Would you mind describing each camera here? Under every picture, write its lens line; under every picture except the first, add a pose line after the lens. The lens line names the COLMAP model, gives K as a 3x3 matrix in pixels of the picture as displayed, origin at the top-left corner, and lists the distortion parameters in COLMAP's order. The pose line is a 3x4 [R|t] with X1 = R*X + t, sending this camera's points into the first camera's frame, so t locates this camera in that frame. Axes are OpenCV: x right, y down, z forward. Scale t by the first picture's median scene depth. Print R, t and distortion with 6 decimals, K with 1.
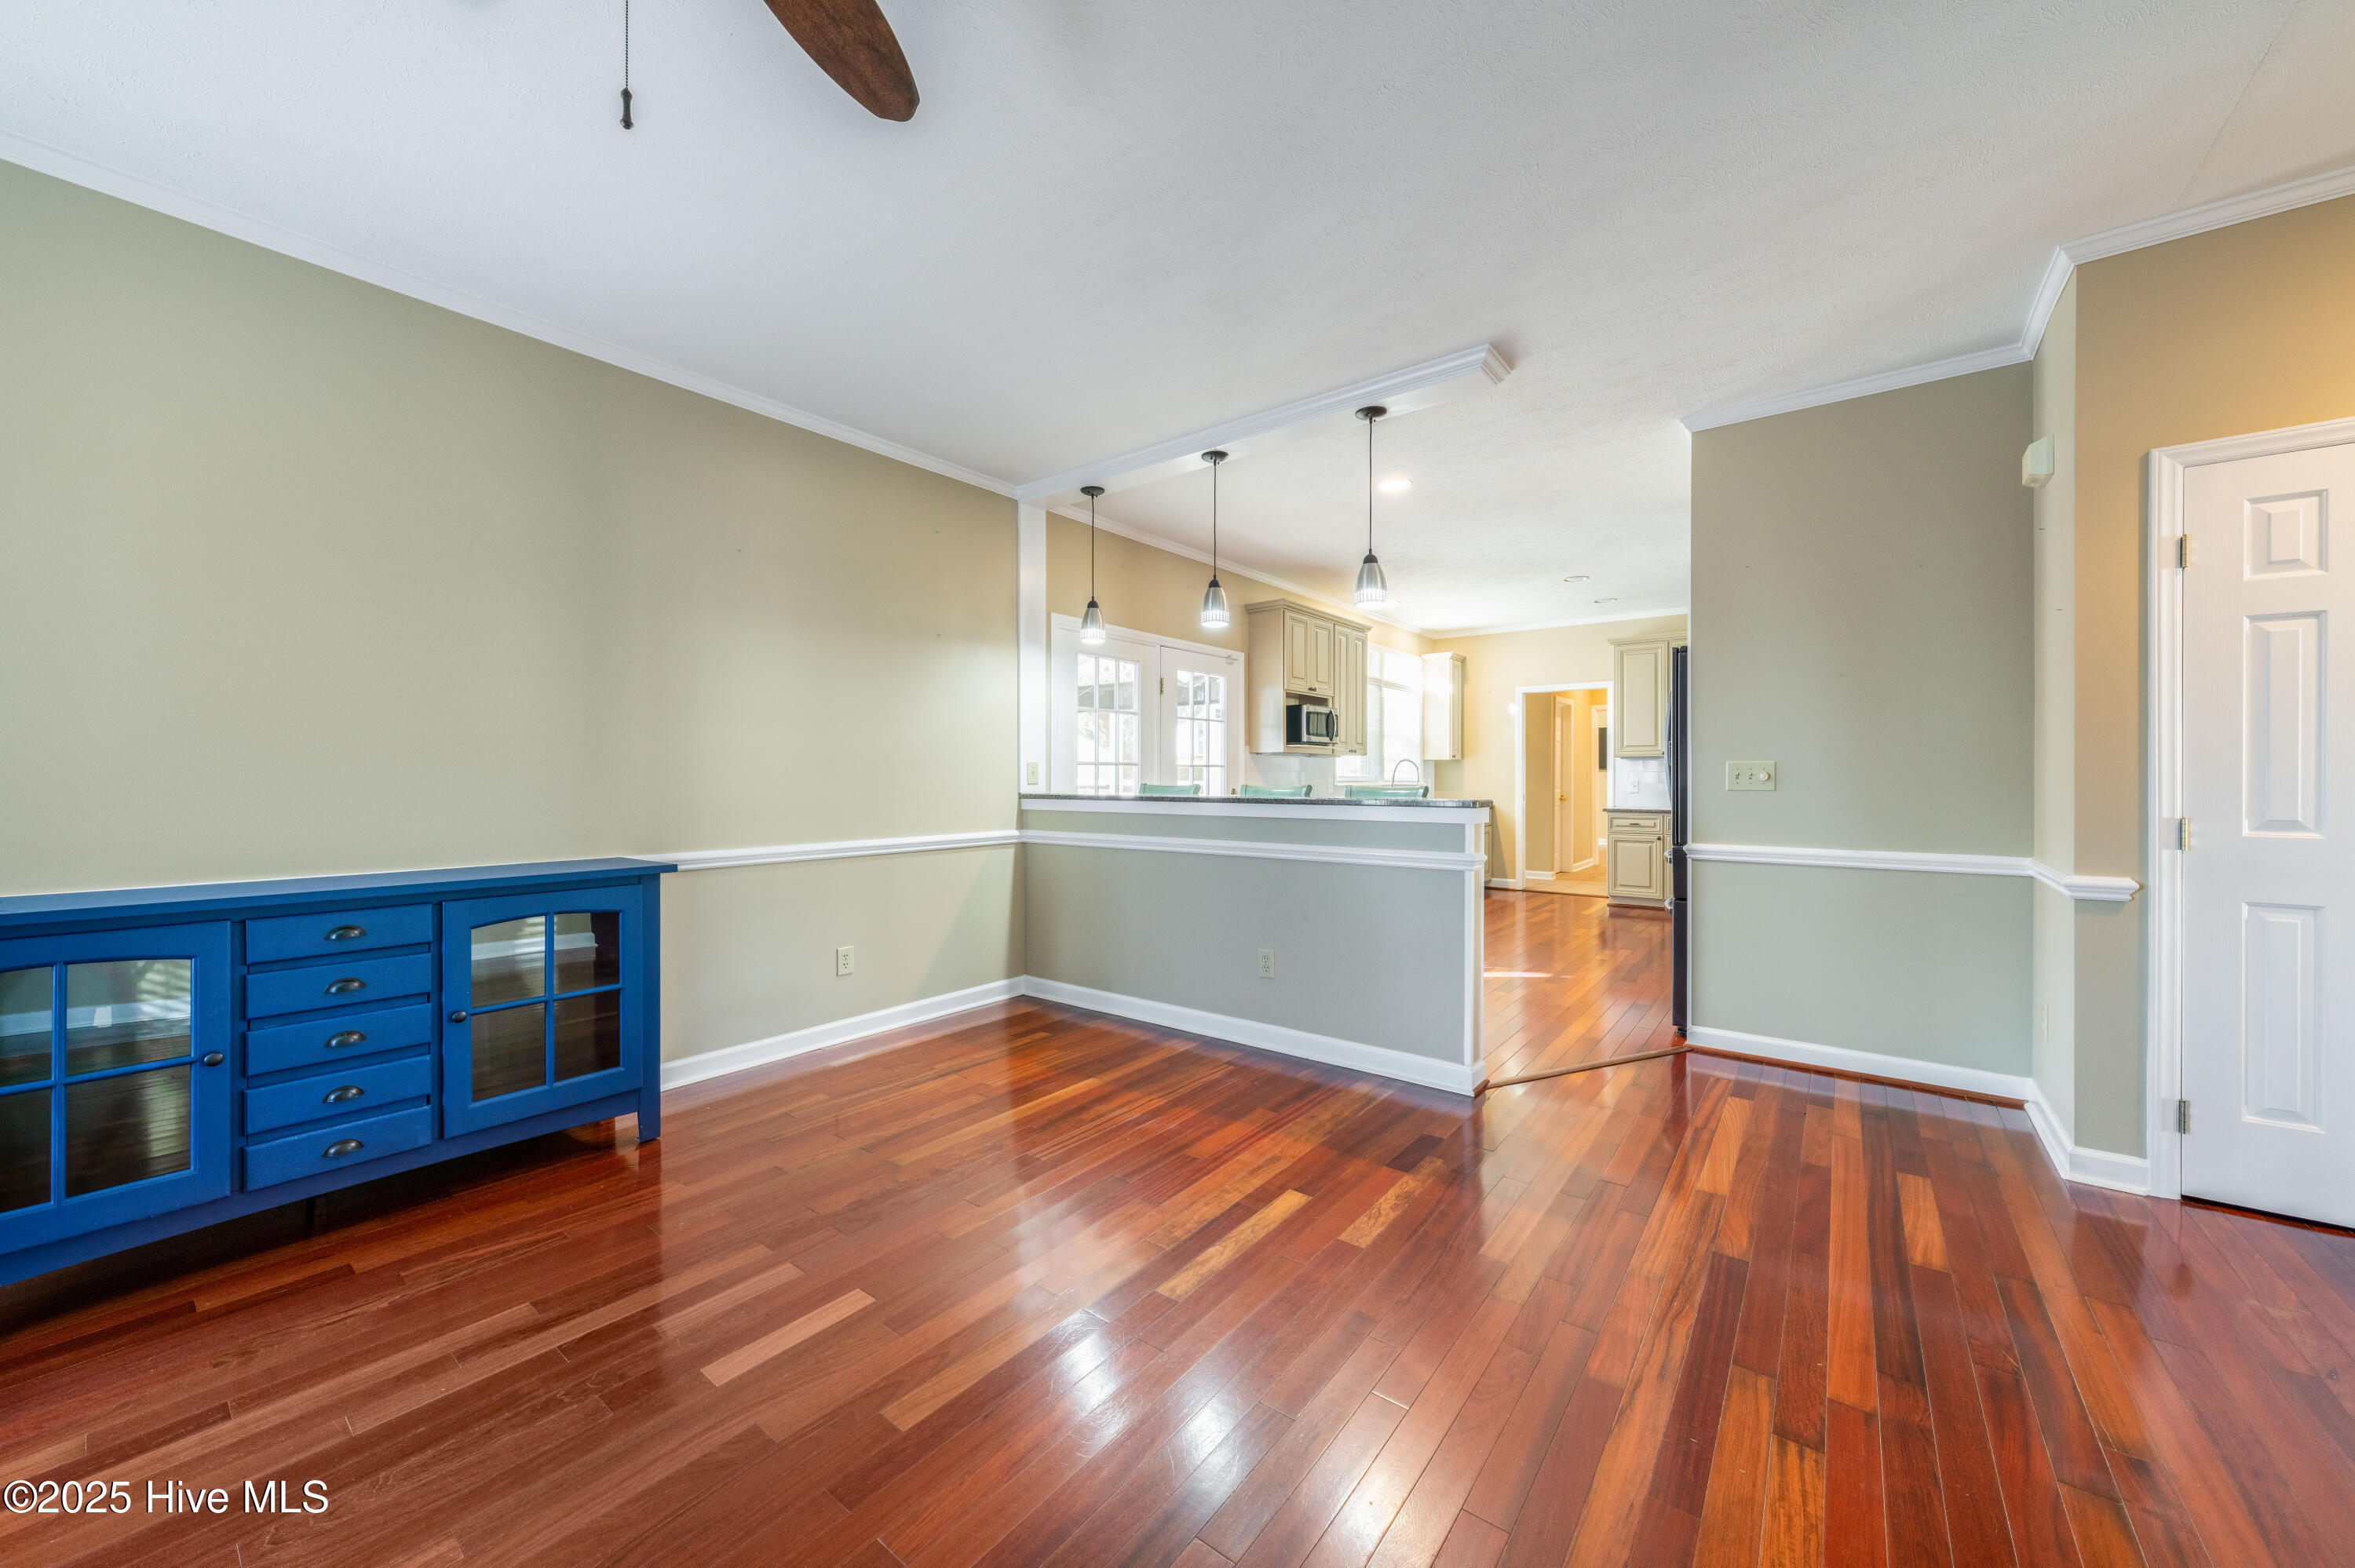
lens RADIAL K [[890.9, 0, 1137.9], [0, 890.9, 781.3], [0, 0, 1]] dist [-0.002327, -0.000244]
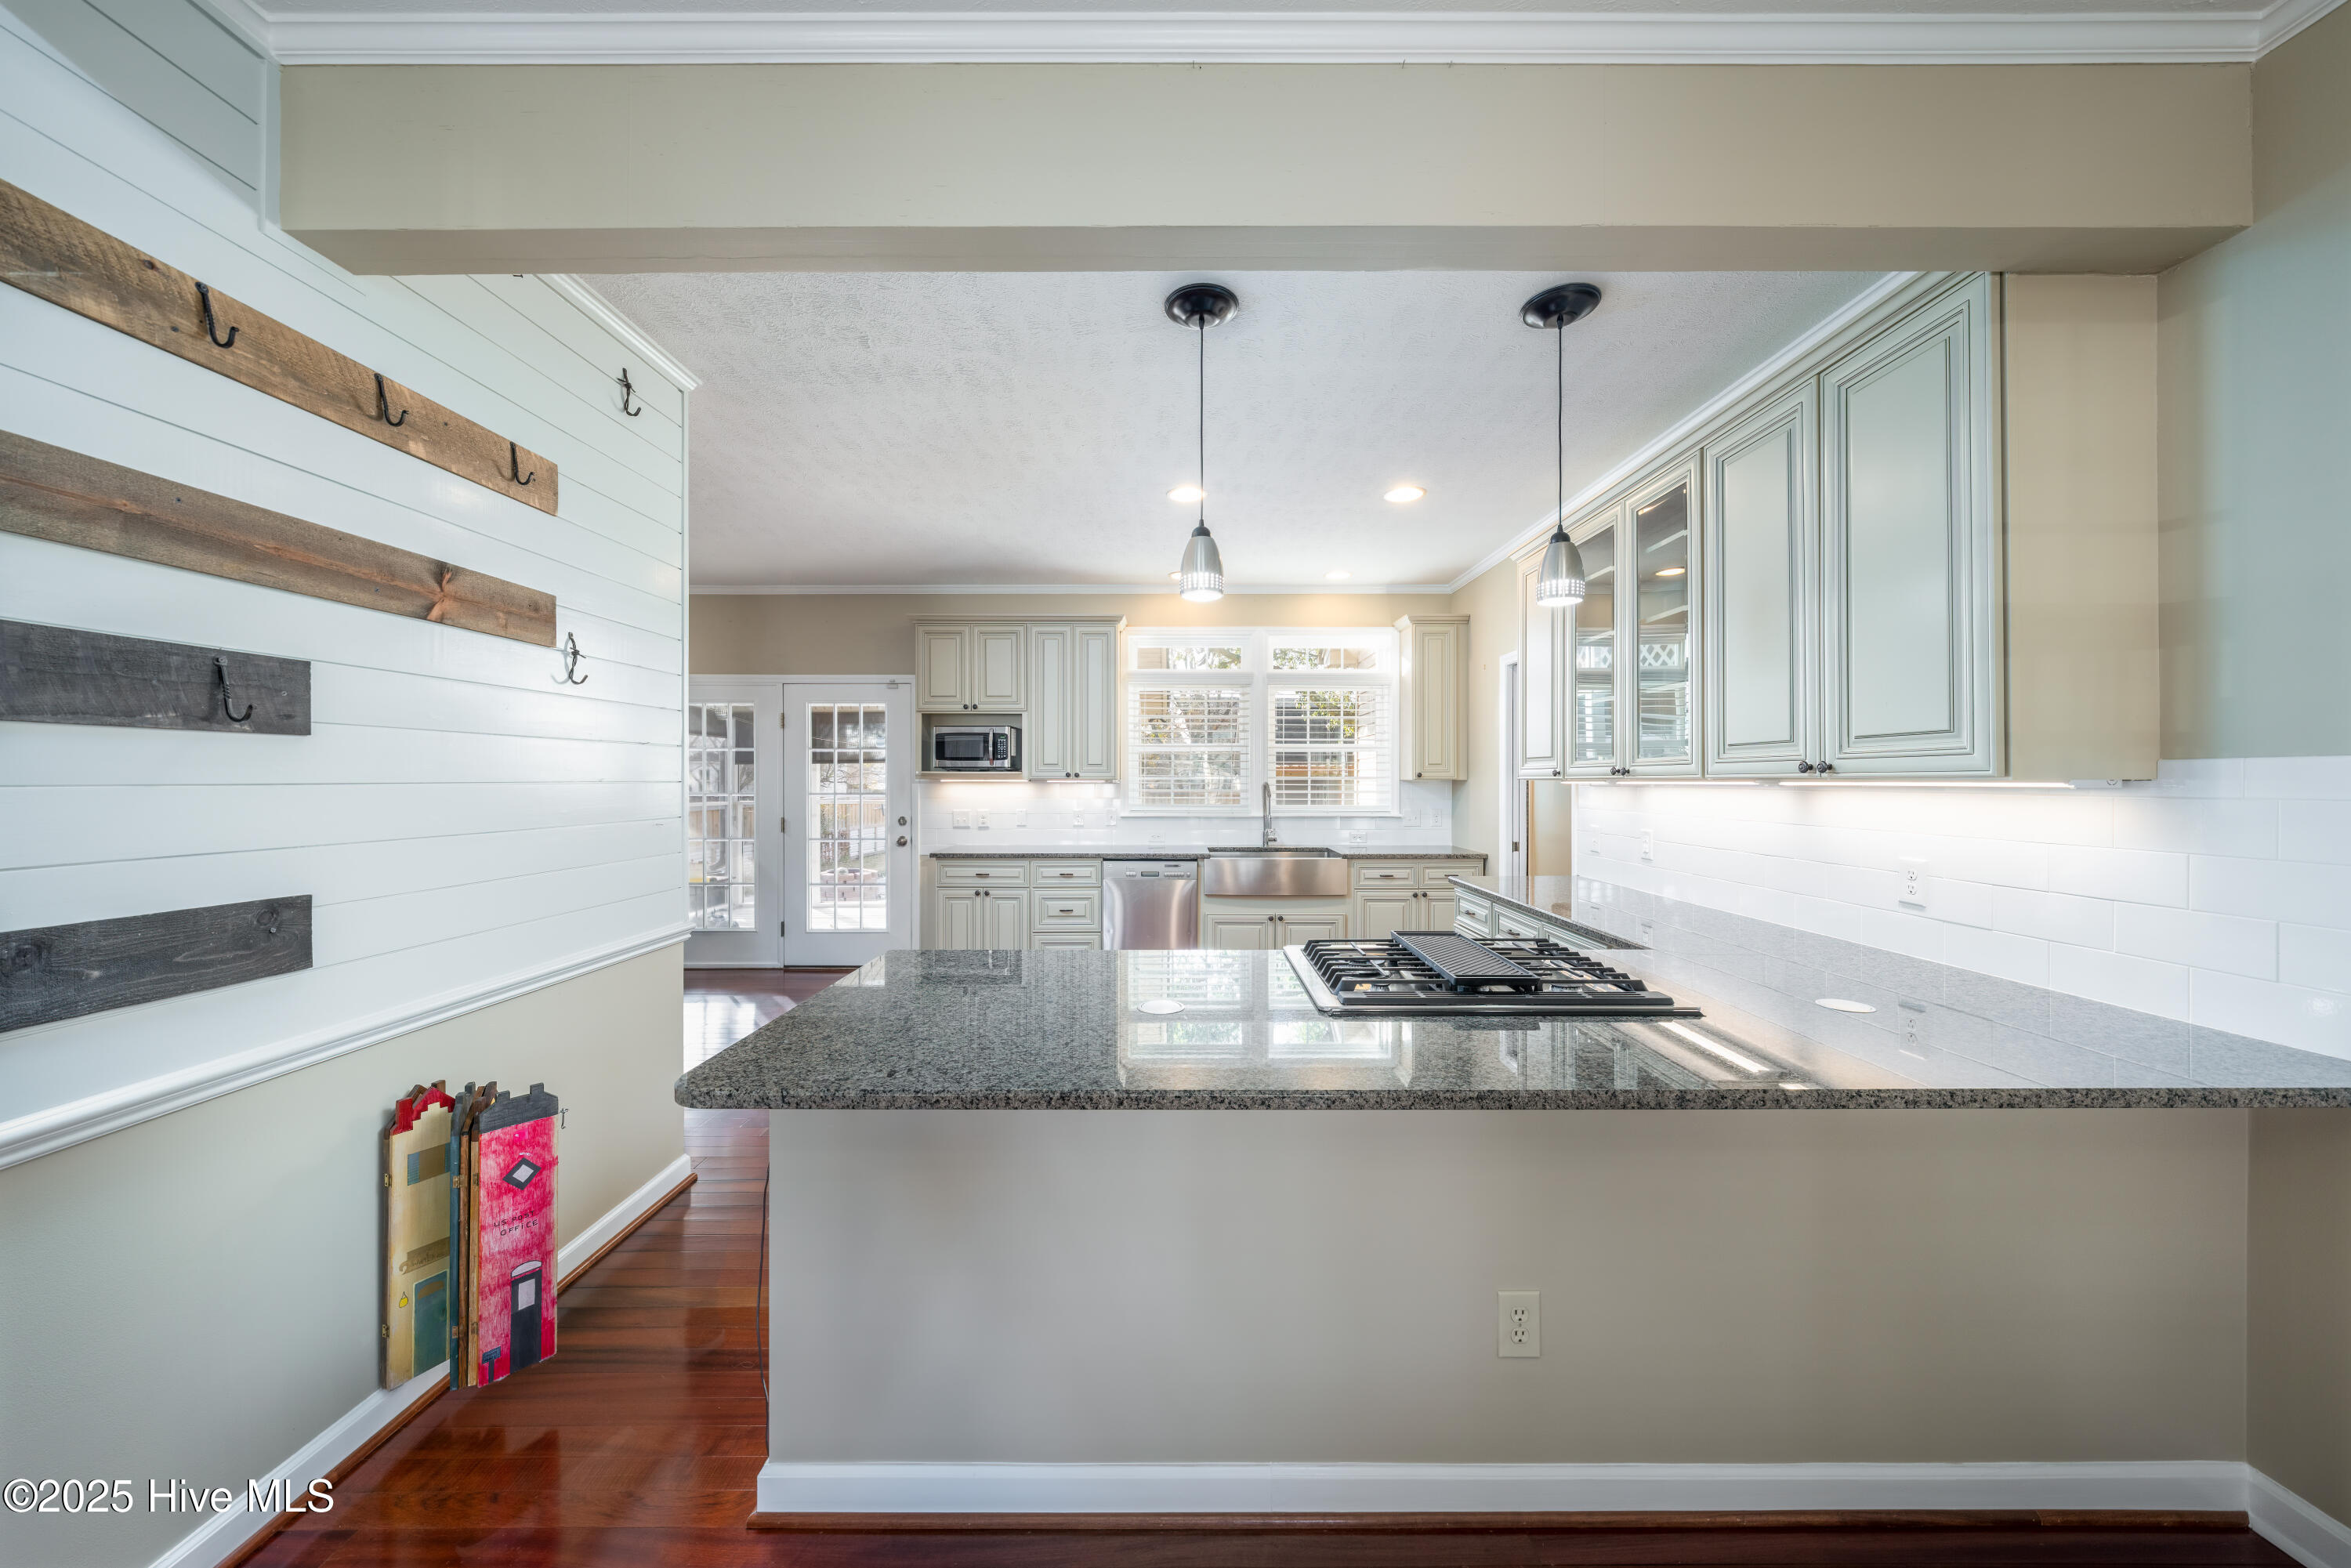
lens RADIAL K [[800.8, 0, 1167.4], [0, 800.8, 781.5], [0, 0, 1]] dist [-0.004756, -0.000063]
pose [[0.624717, 0.001898, -0.780849, 1.443658], [-0.000851, 0.999998, 0.001749, -0.049331], [0.780851, -0.000428, 0.624717, 1.030931]]
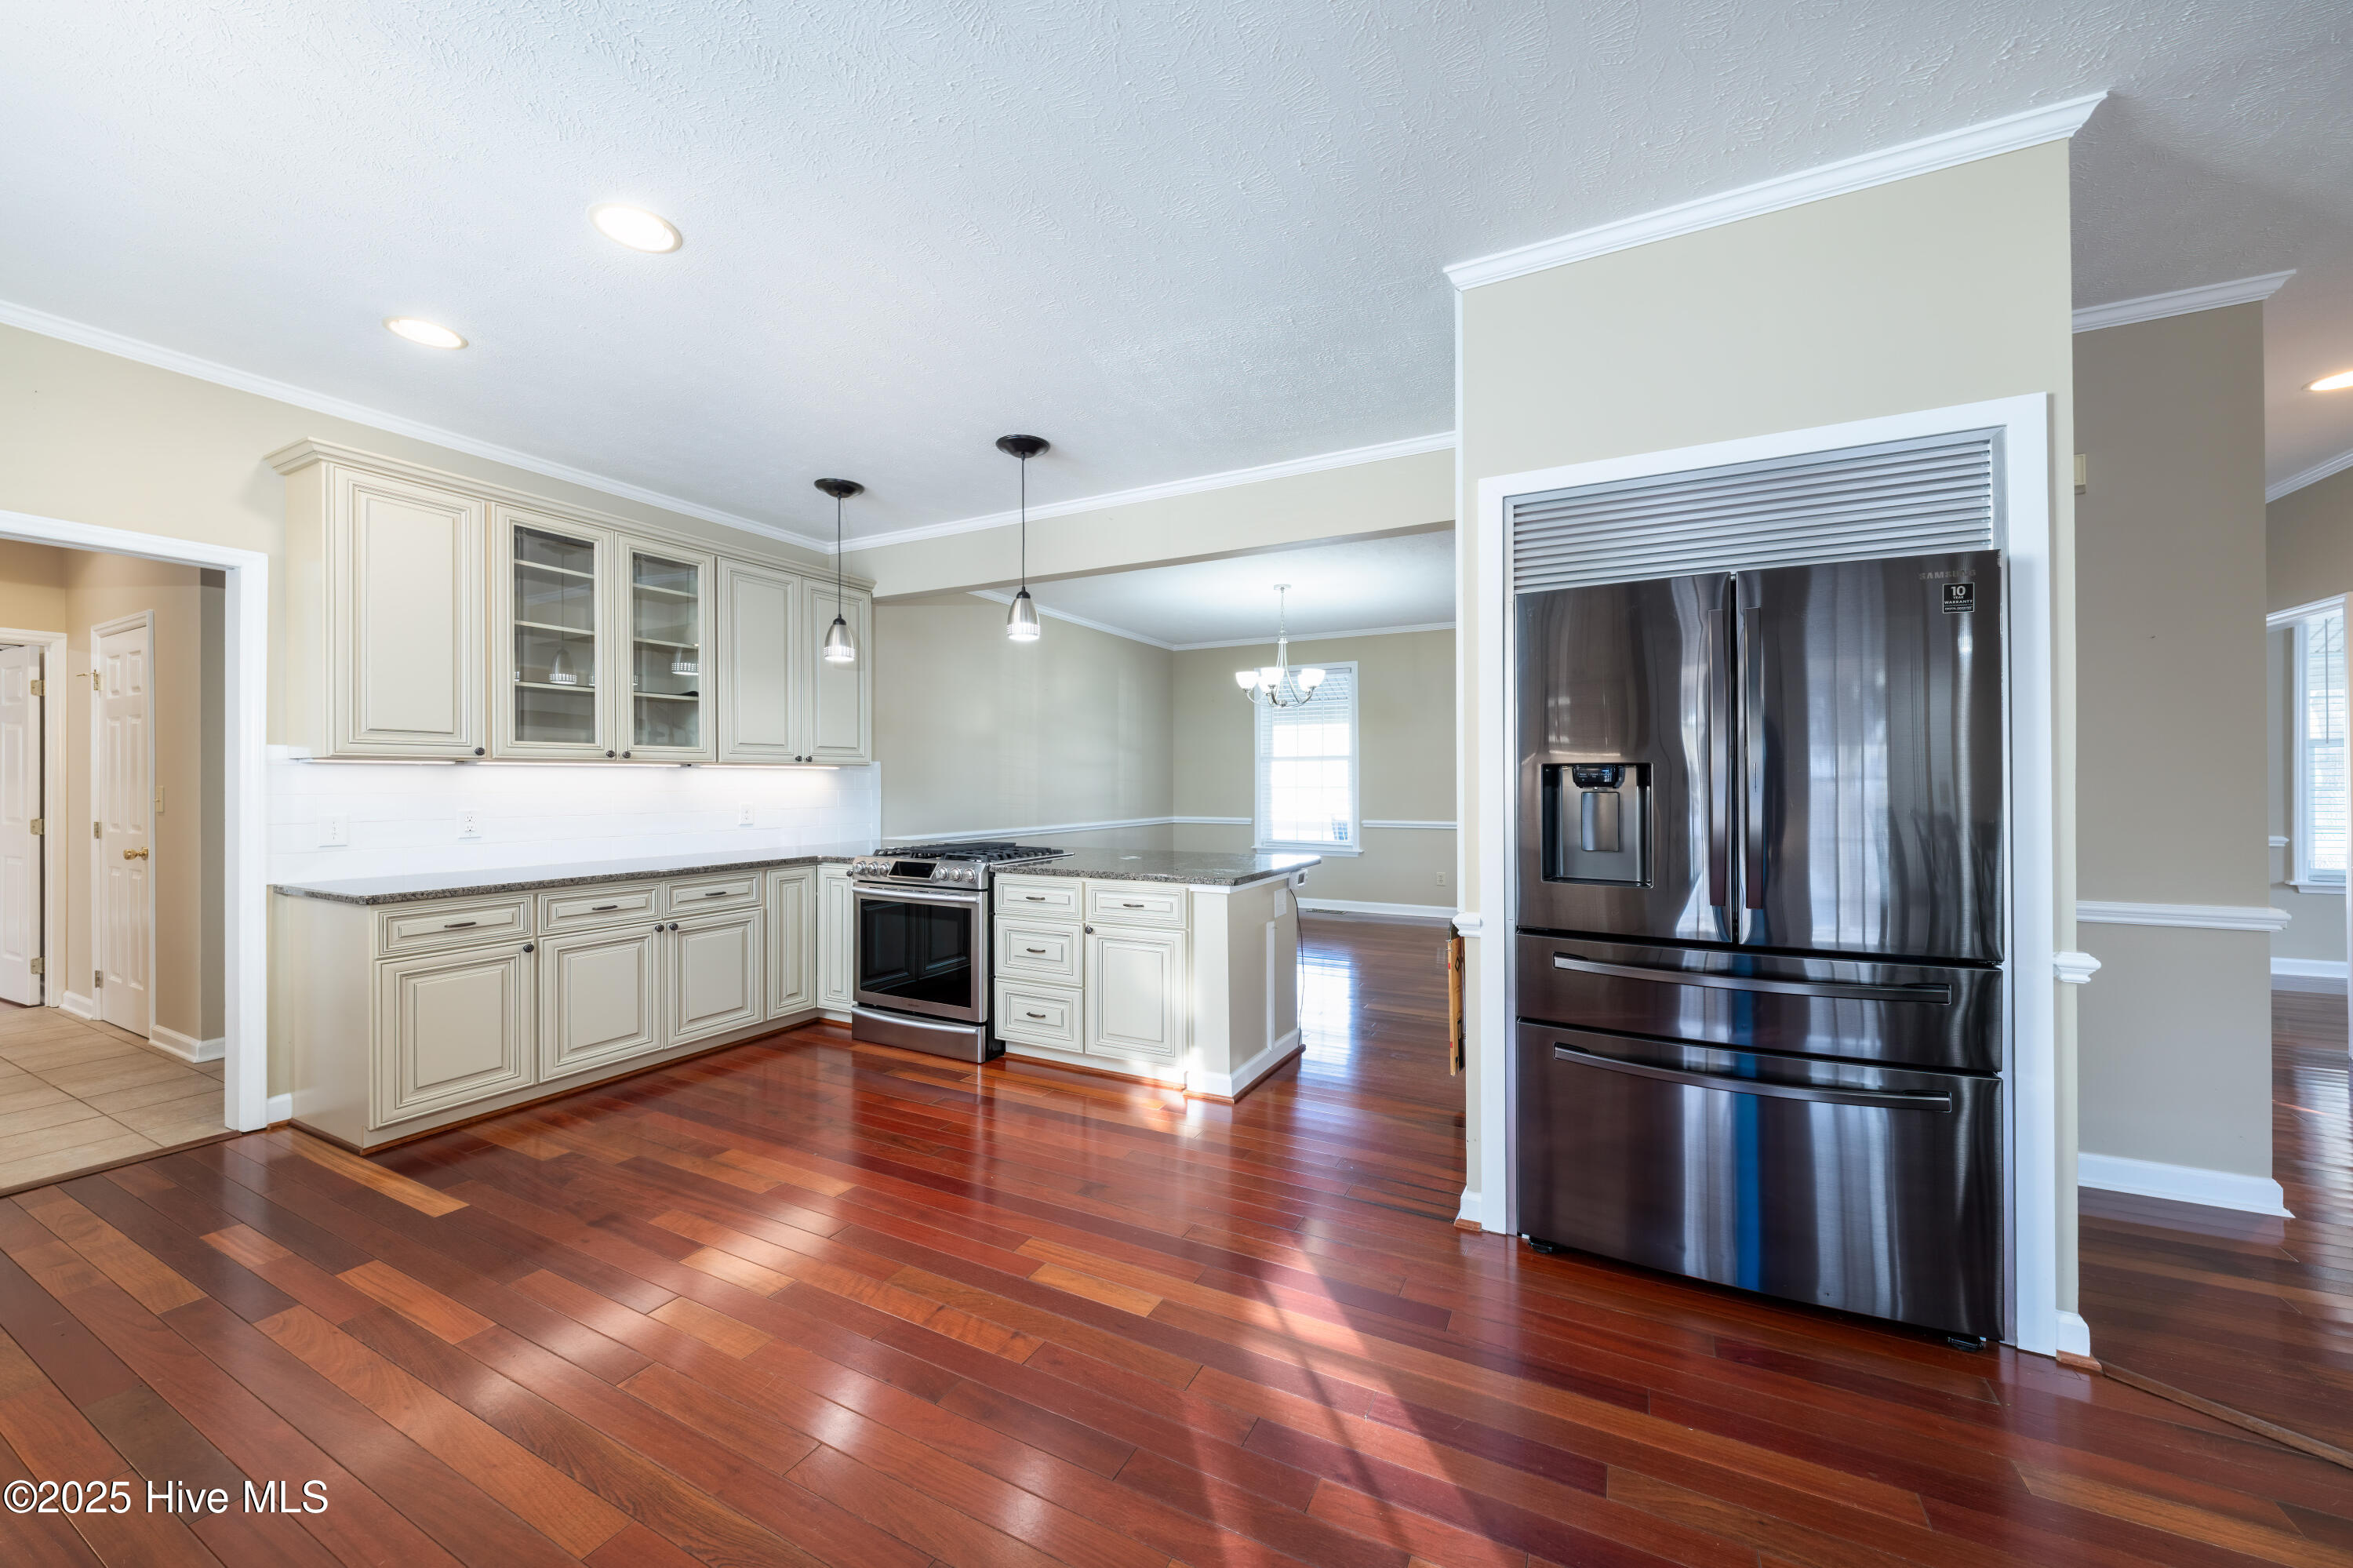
lens RADIAL K [[801.6, 0, 1168.4], [0, 801.6, 781.5], [0, 0, 1]] dist [-0.004756, -0.000063]
pose [[-0.175945, 0.003384, 0.984394, 0.264383], [0.002072, 0.999993, -0.003067, -0.027470], [-0.984398, 0.001500, -0.175951, 1.354951]]
